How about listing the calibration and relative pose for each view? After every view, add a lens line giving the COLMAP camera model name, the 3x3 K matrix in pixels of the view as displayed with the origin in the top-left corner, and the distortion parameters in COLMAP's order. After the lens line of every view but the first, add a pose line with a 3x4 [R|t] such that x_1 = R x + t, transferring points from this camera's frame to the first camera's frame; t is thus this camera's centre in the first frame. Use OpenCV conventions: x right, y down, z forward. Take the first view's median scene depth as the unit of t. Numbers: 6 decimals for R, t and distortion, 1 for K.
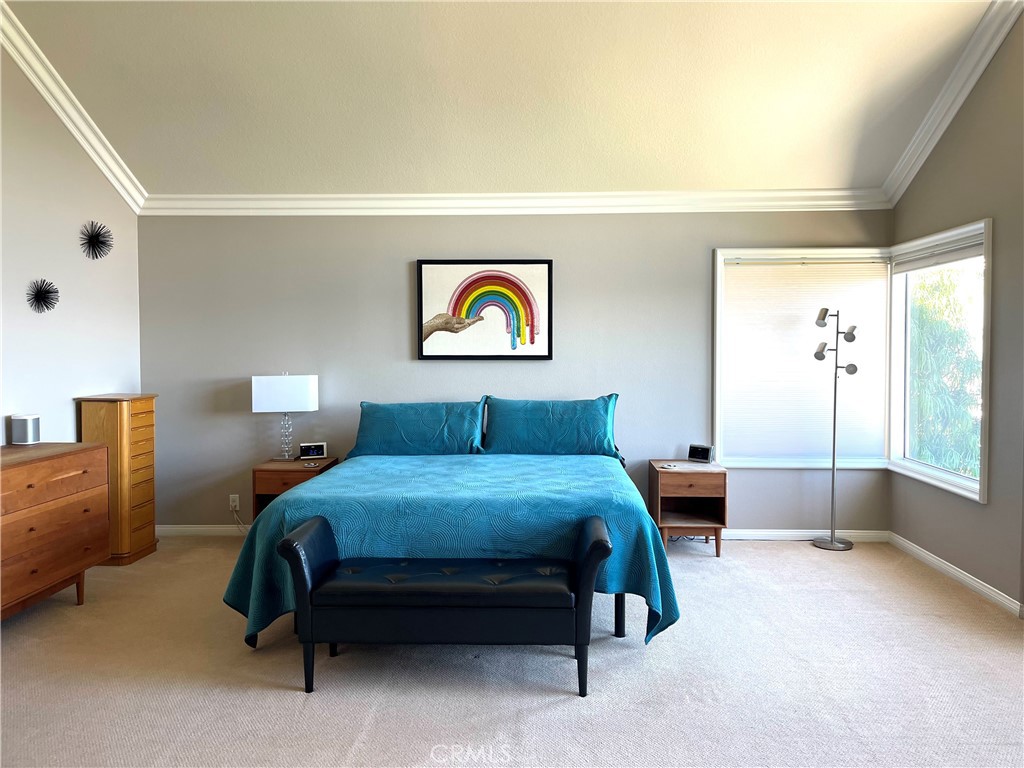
lens RADIAL K [[777.2, 0, 513.7], [0, 777.2, 380.1], [0, 0, 1]] dist [0.079044, -0.091183]
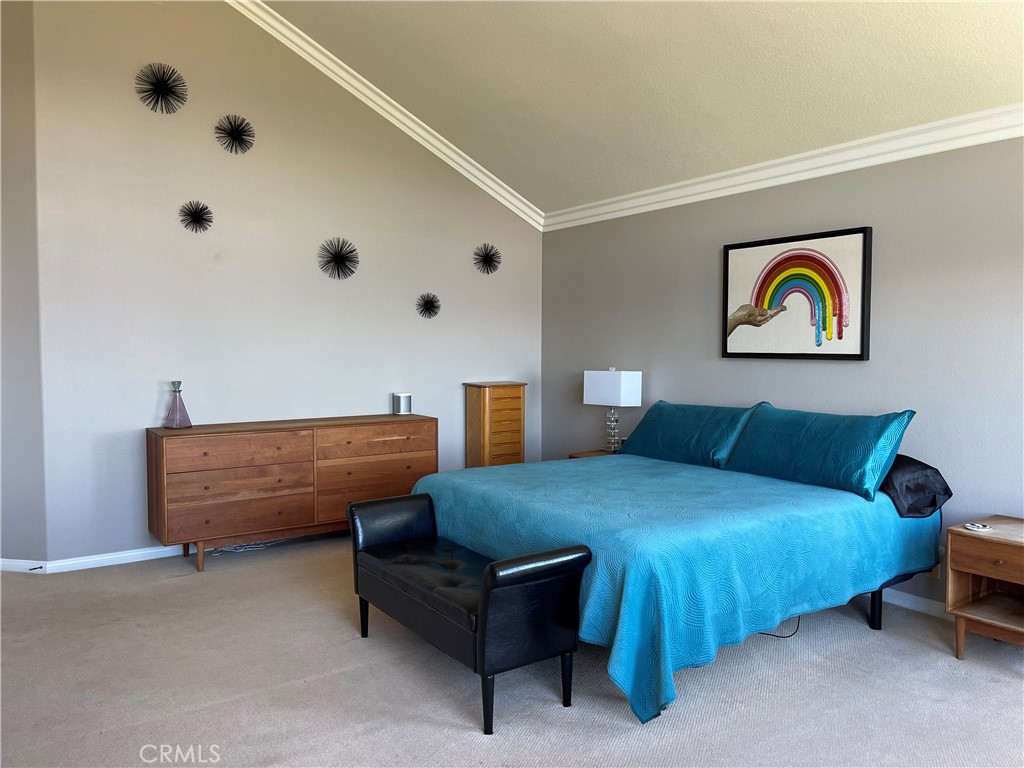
lens RADIAL K [[777.2, 0, 511.1], [0, 777.2, 383.6], [0, 0, 1]] dist [0.079044, -0.091183]
pose [[0.593284, 0.042969, -0.803845, 0.459680], [-0.033551, 0.999027, 0.028639, -0.013905], [0.804293, 0.009979, 0.594149, 0.273376]]
